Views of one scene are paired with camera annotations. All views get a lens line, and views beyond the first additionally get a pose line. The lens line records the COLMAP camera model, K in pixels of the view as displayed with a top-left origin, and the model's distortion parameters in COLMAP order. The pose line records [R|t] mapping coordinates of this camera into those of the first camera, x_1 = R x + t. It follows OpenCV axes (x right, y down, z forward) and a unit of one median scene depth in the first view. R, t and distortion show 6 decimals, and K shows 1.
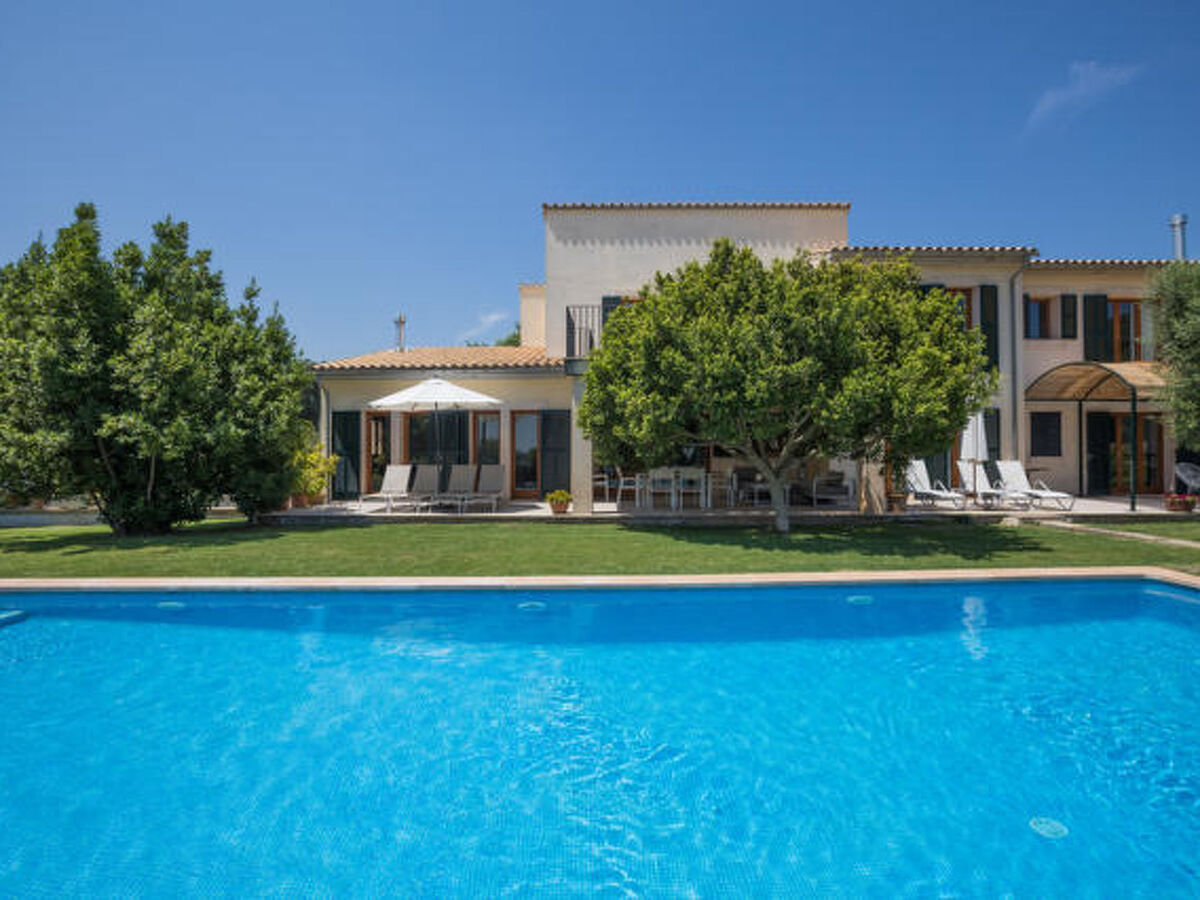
lens RADIAL K [[616.5, 0, 597.9], [0, 616.5, 468.3], [0, 0, 1]] dist [-0.056484, 0.025485]
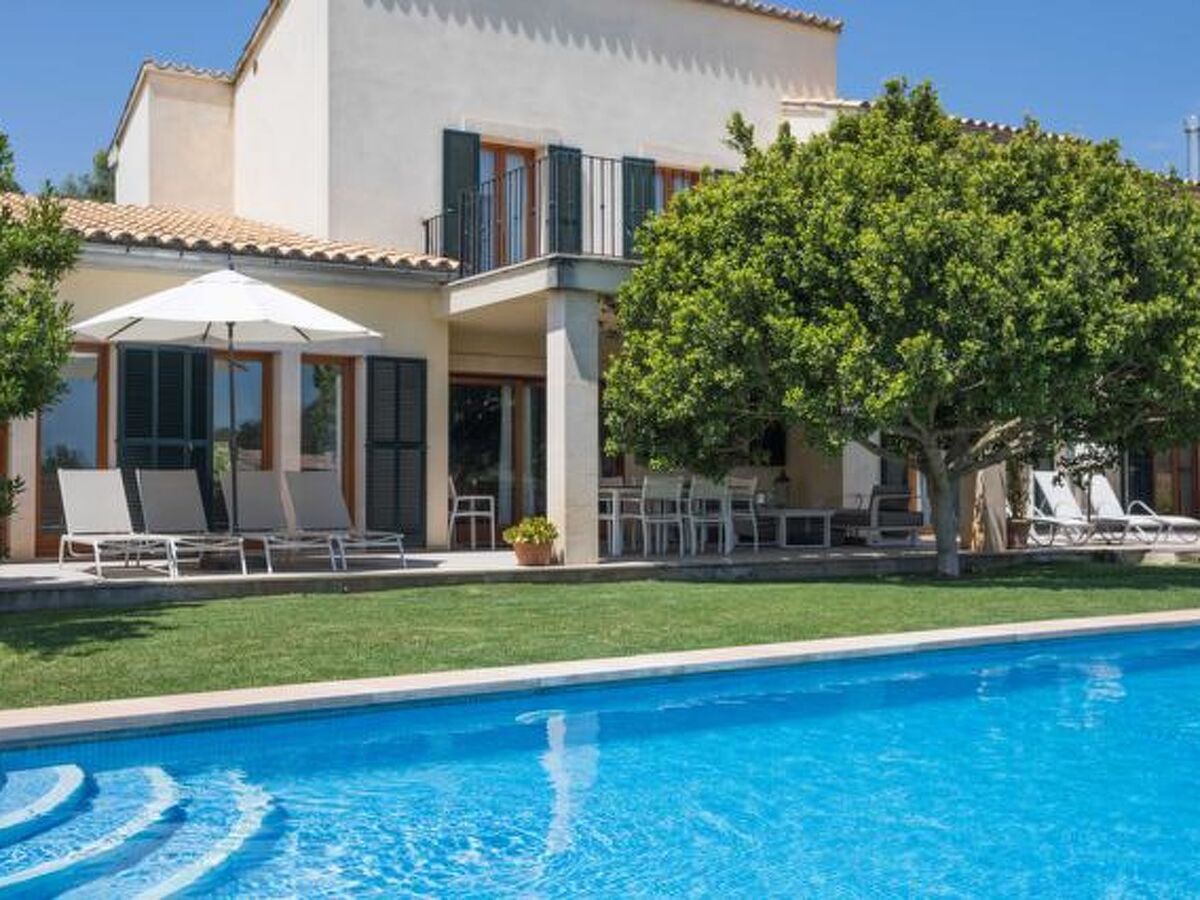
lens RADIAL K [[1396.4, 0, 600.0], [0, 1396.4, 450.0], [0, 0, 1]] dist [0.034357, -0.001513]
pose [[0.842214, 0.014930, 0.538936, -0.560077], [0.011977, 0.998852, -0.046387, 0.029050], [-0.539010, 0.045522, 0.841069, 0.030014]]
